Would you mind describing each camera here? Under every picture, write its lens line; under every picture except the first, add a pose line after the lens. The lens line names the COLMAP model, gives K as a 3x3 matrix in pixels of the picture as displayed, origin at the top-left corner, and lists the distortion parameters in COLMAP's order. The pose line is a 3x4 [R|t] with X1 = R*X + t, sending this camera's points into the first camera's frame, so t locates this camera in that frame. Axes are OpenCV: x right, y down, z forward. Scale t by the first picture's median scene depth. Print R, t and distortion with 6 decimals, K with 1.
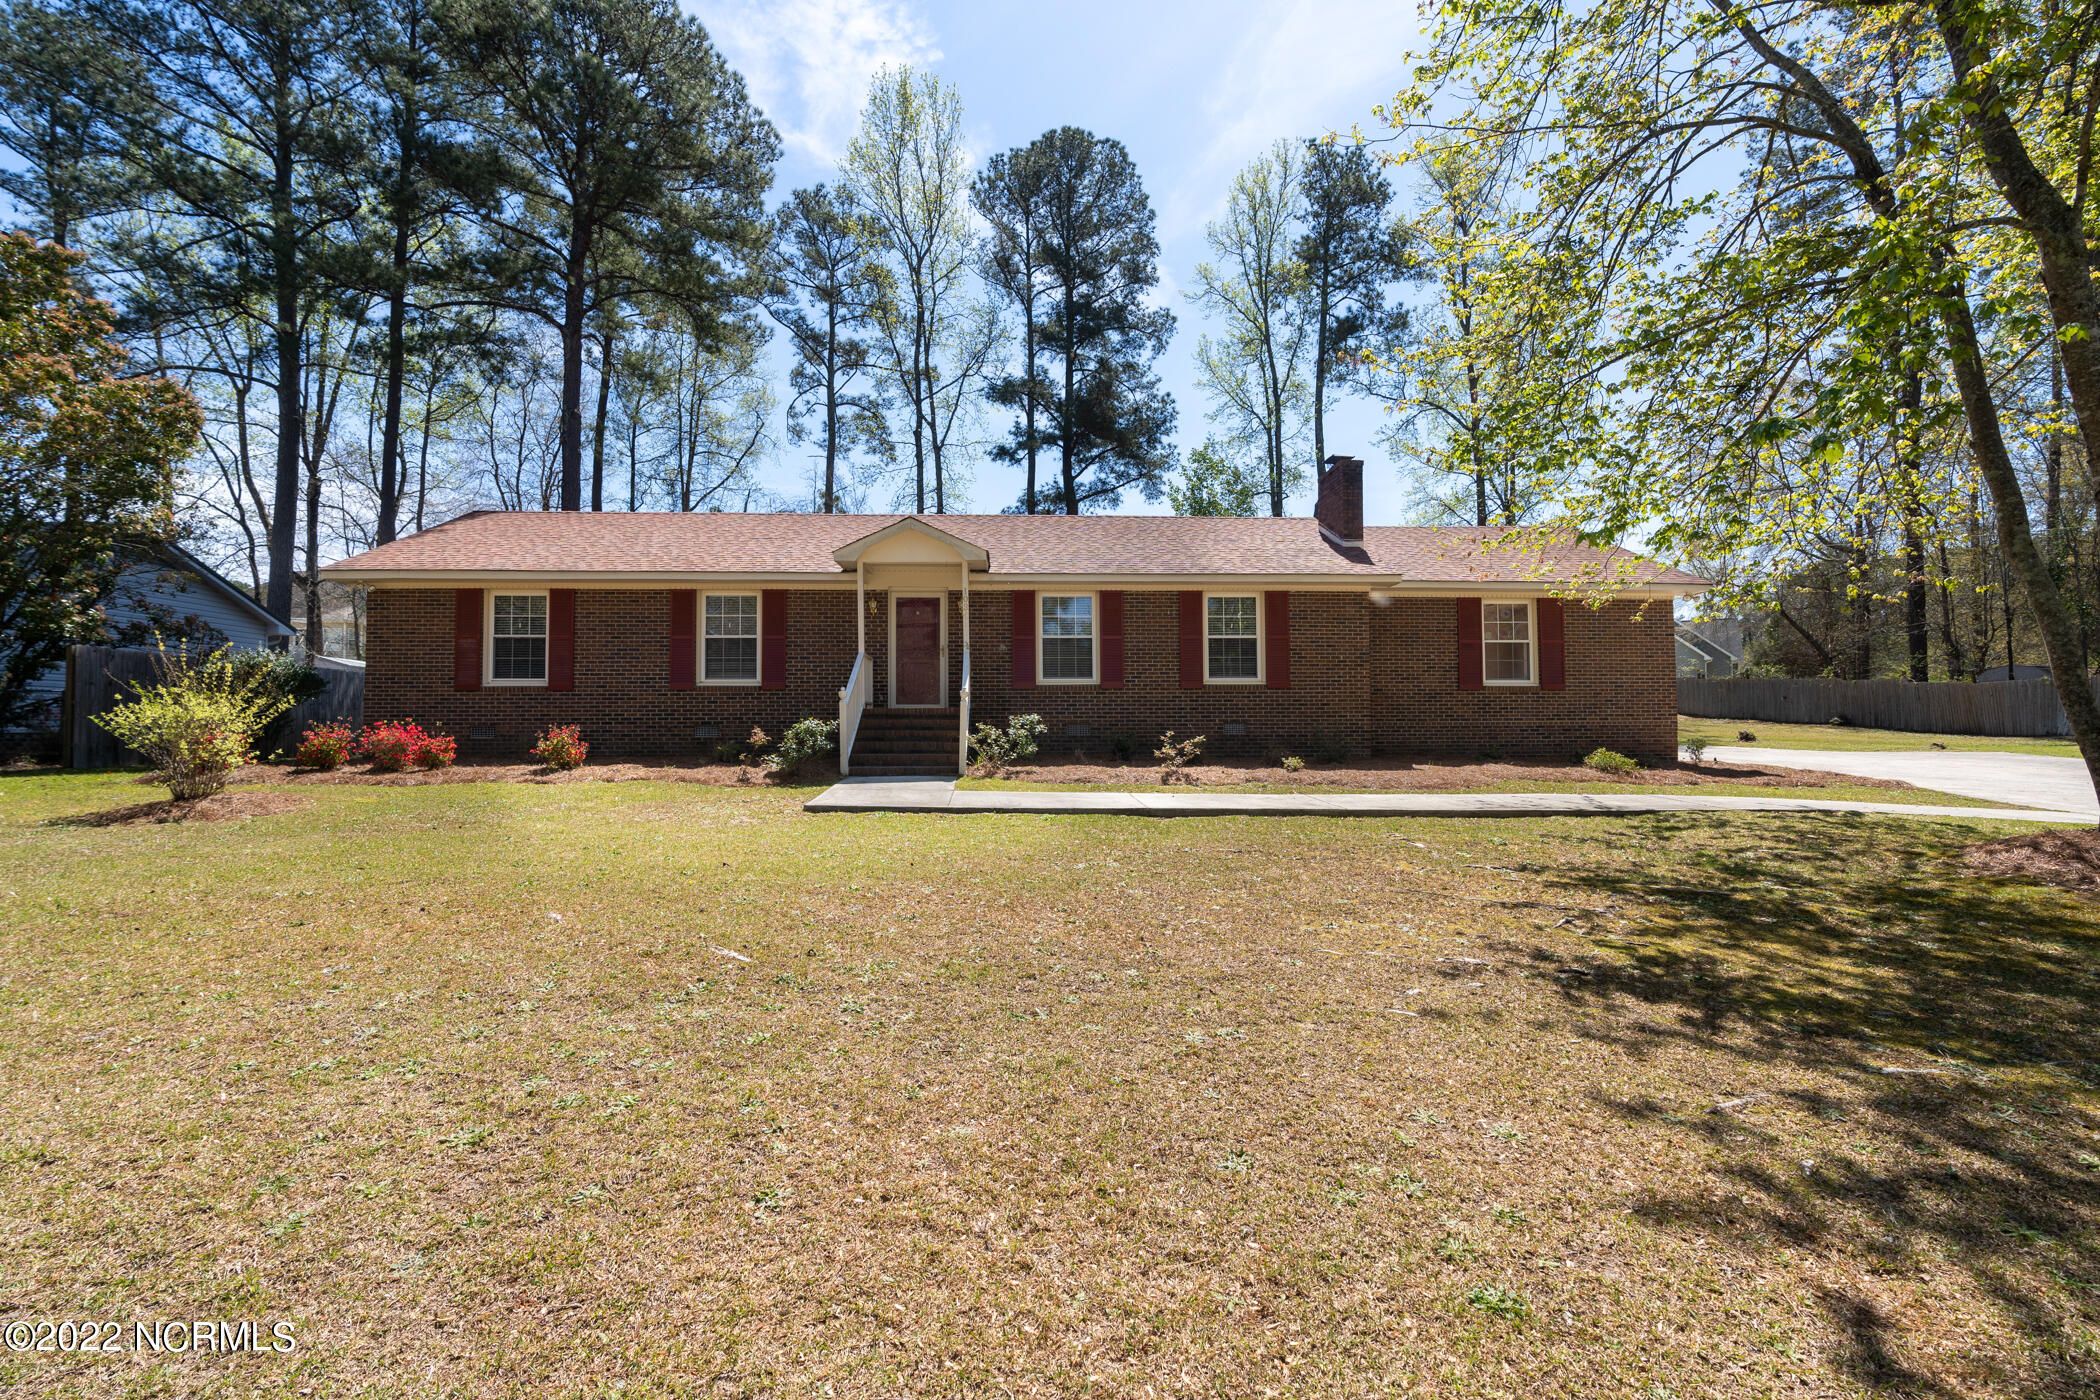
lens RADIAL K [[935.0, 0, 1052.8], [0, 935.0, 700.2], [0, 0, 1]] dist [-0.004495, 0.000084]
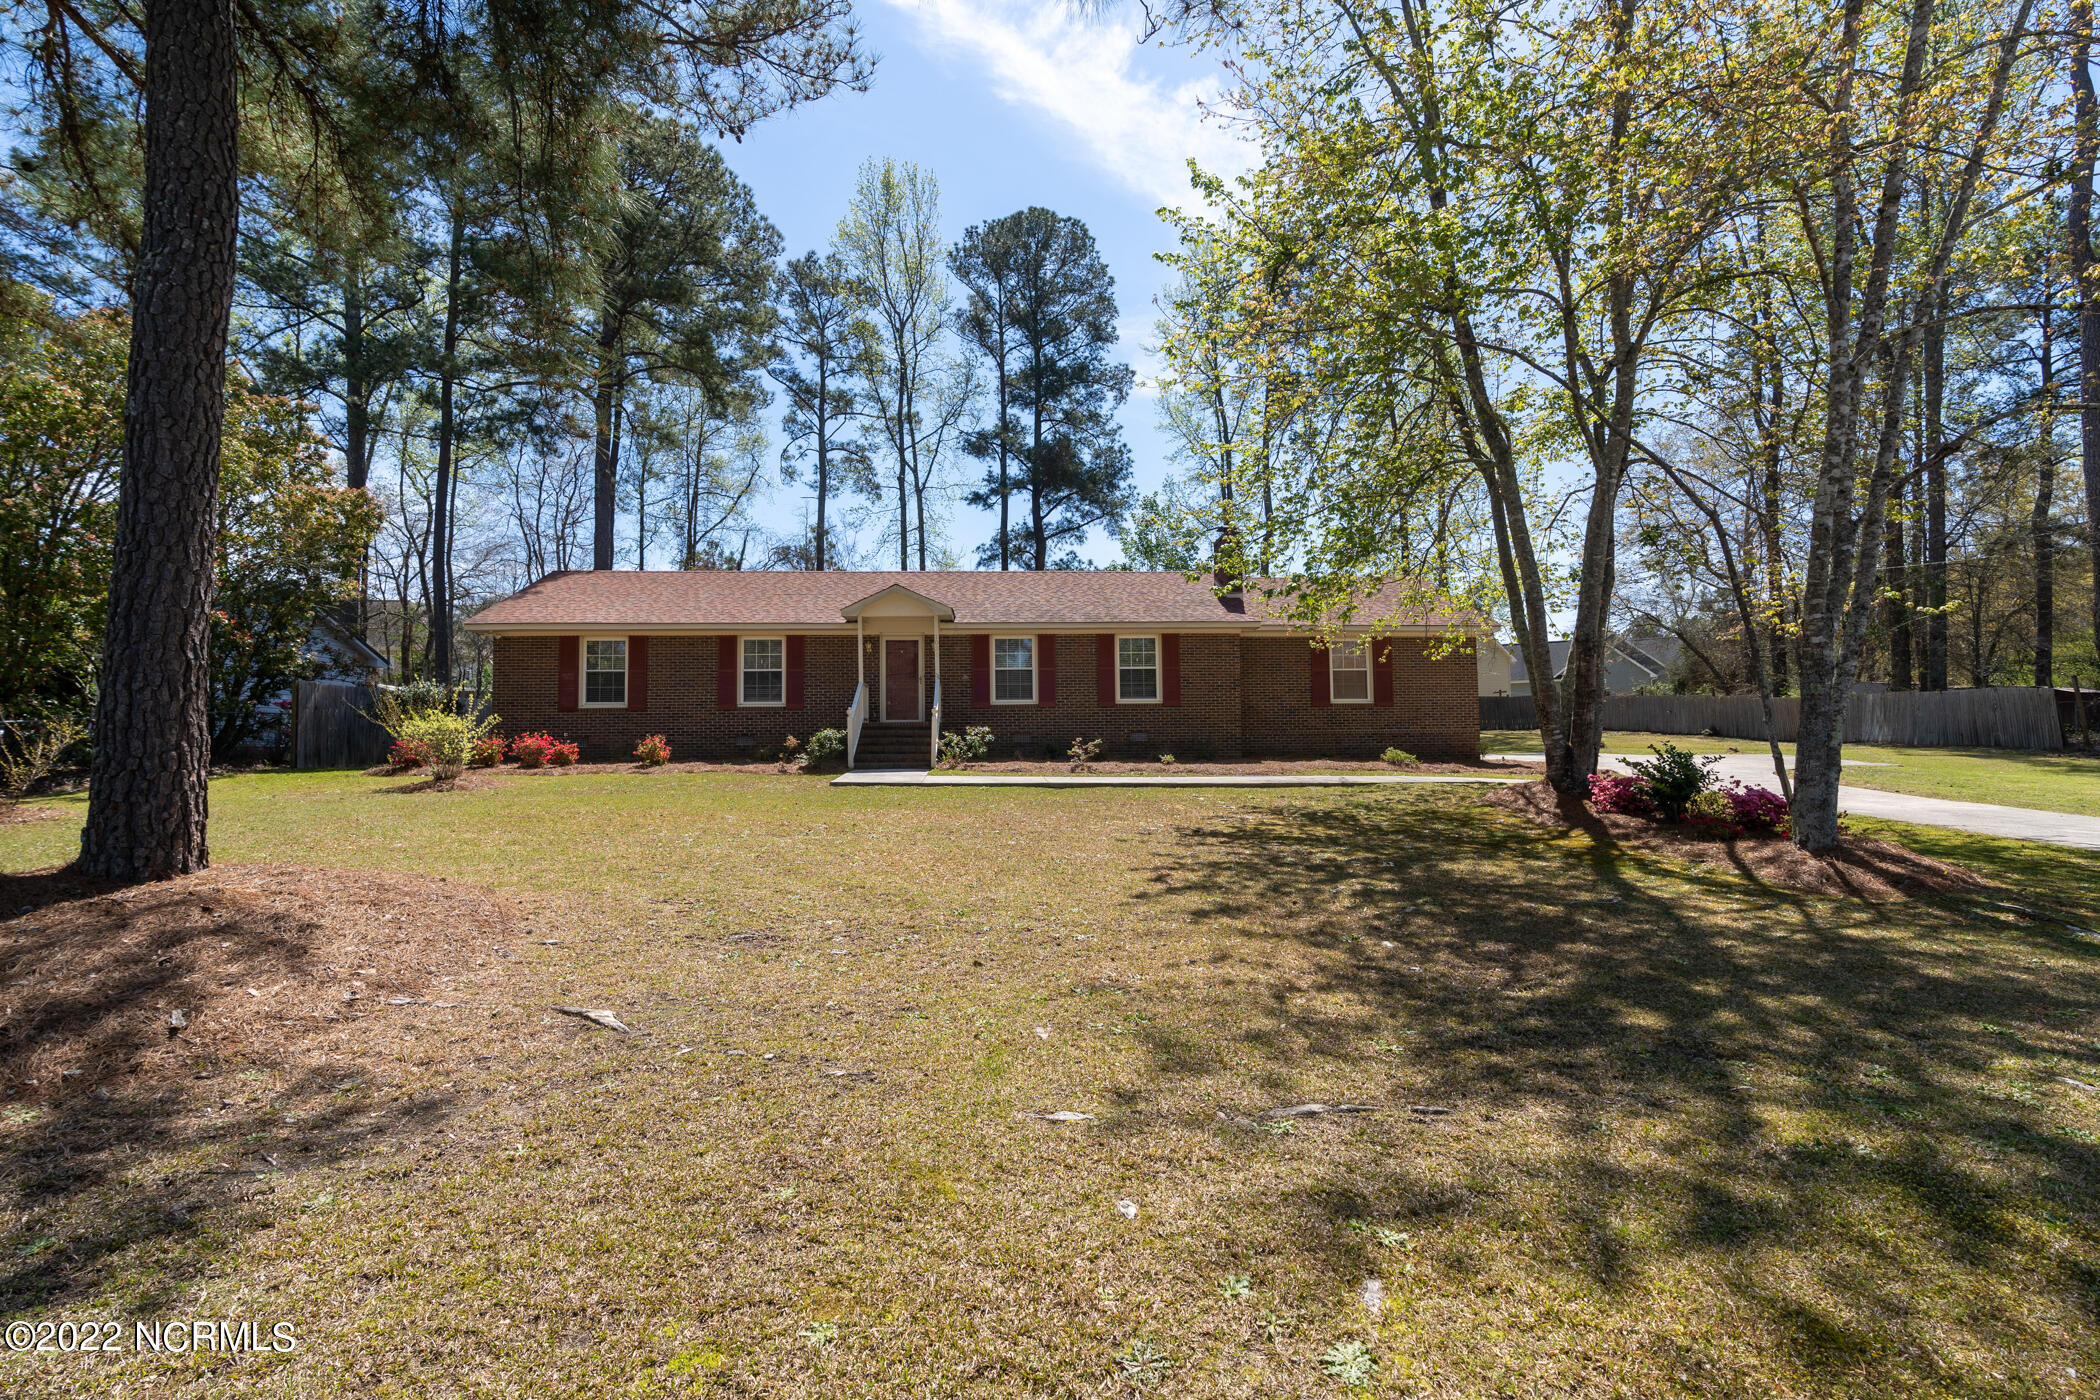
lens RADIAL K [[967.1, 0, 1053.5], [0, 967.1, 704.4], [0, 0, 1]] dist [-0.004110, 0.003846]
pose [[0.999910, -0.006014, 0.011994, 0.021156], [0.006212, 0.999844, -0.016535, 0.002530], [-0.011893, 0.016608, 0.999791, -0.146347]]
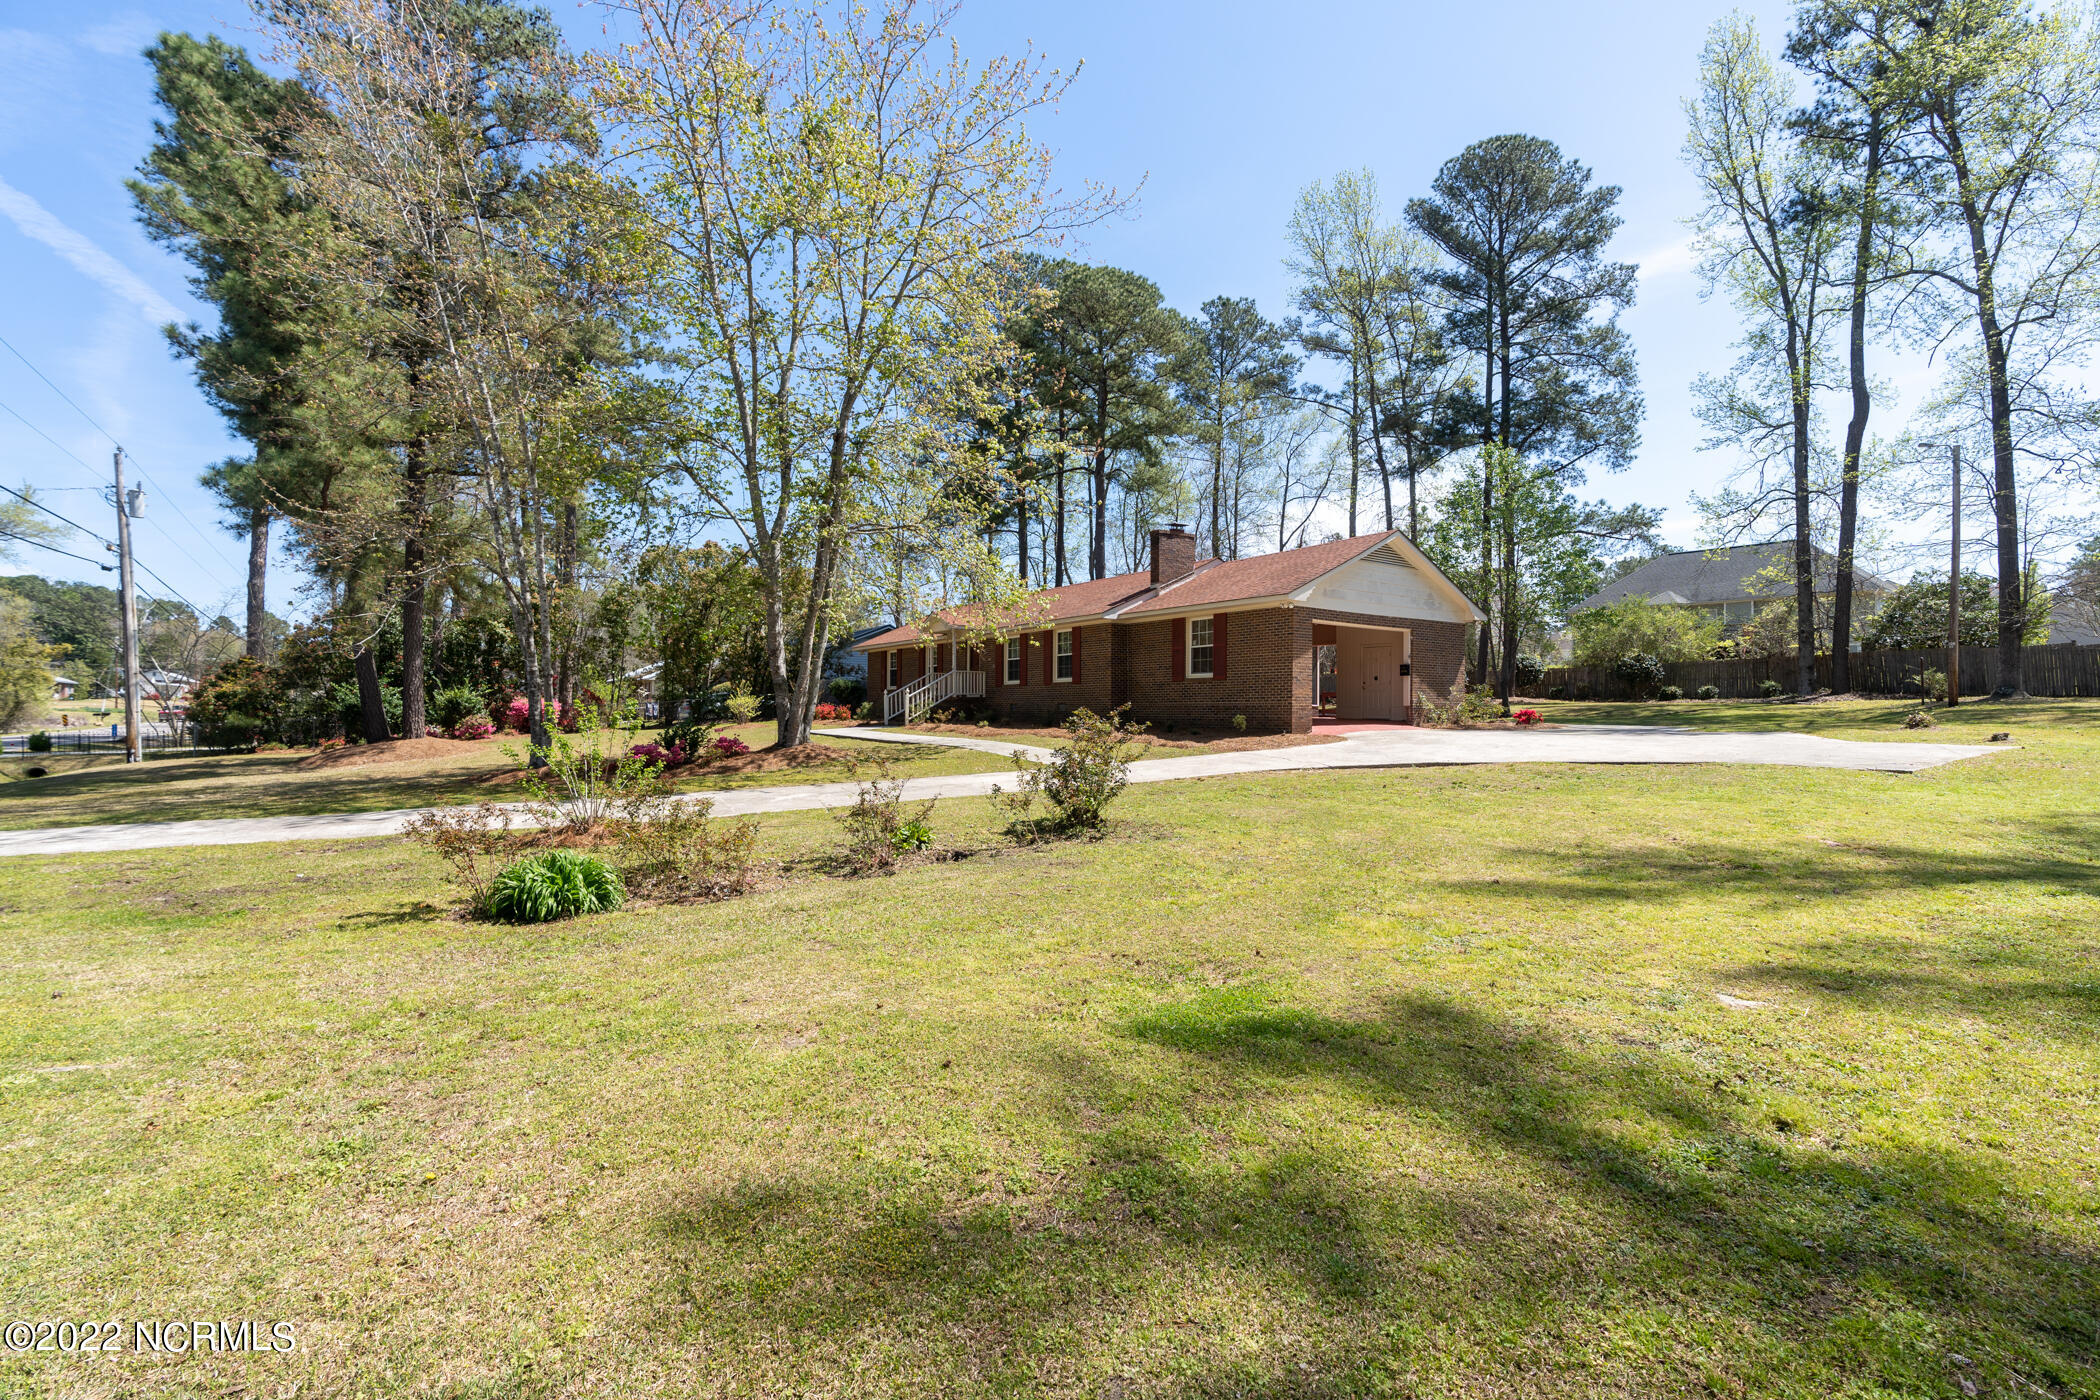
lens RADIAL K [[935.0, 0, 1052.8], [0, 935.0, 700.2], [0, 0, 1]] dist [-0.004495, 0.000084]
pose [[0.531594, -0.005568, -0.846981, 0.636323], [0.018615, 0.999814, 0.005110, 0.002873], [0.846795, -0.018483, 0.531599, 0.022536]]
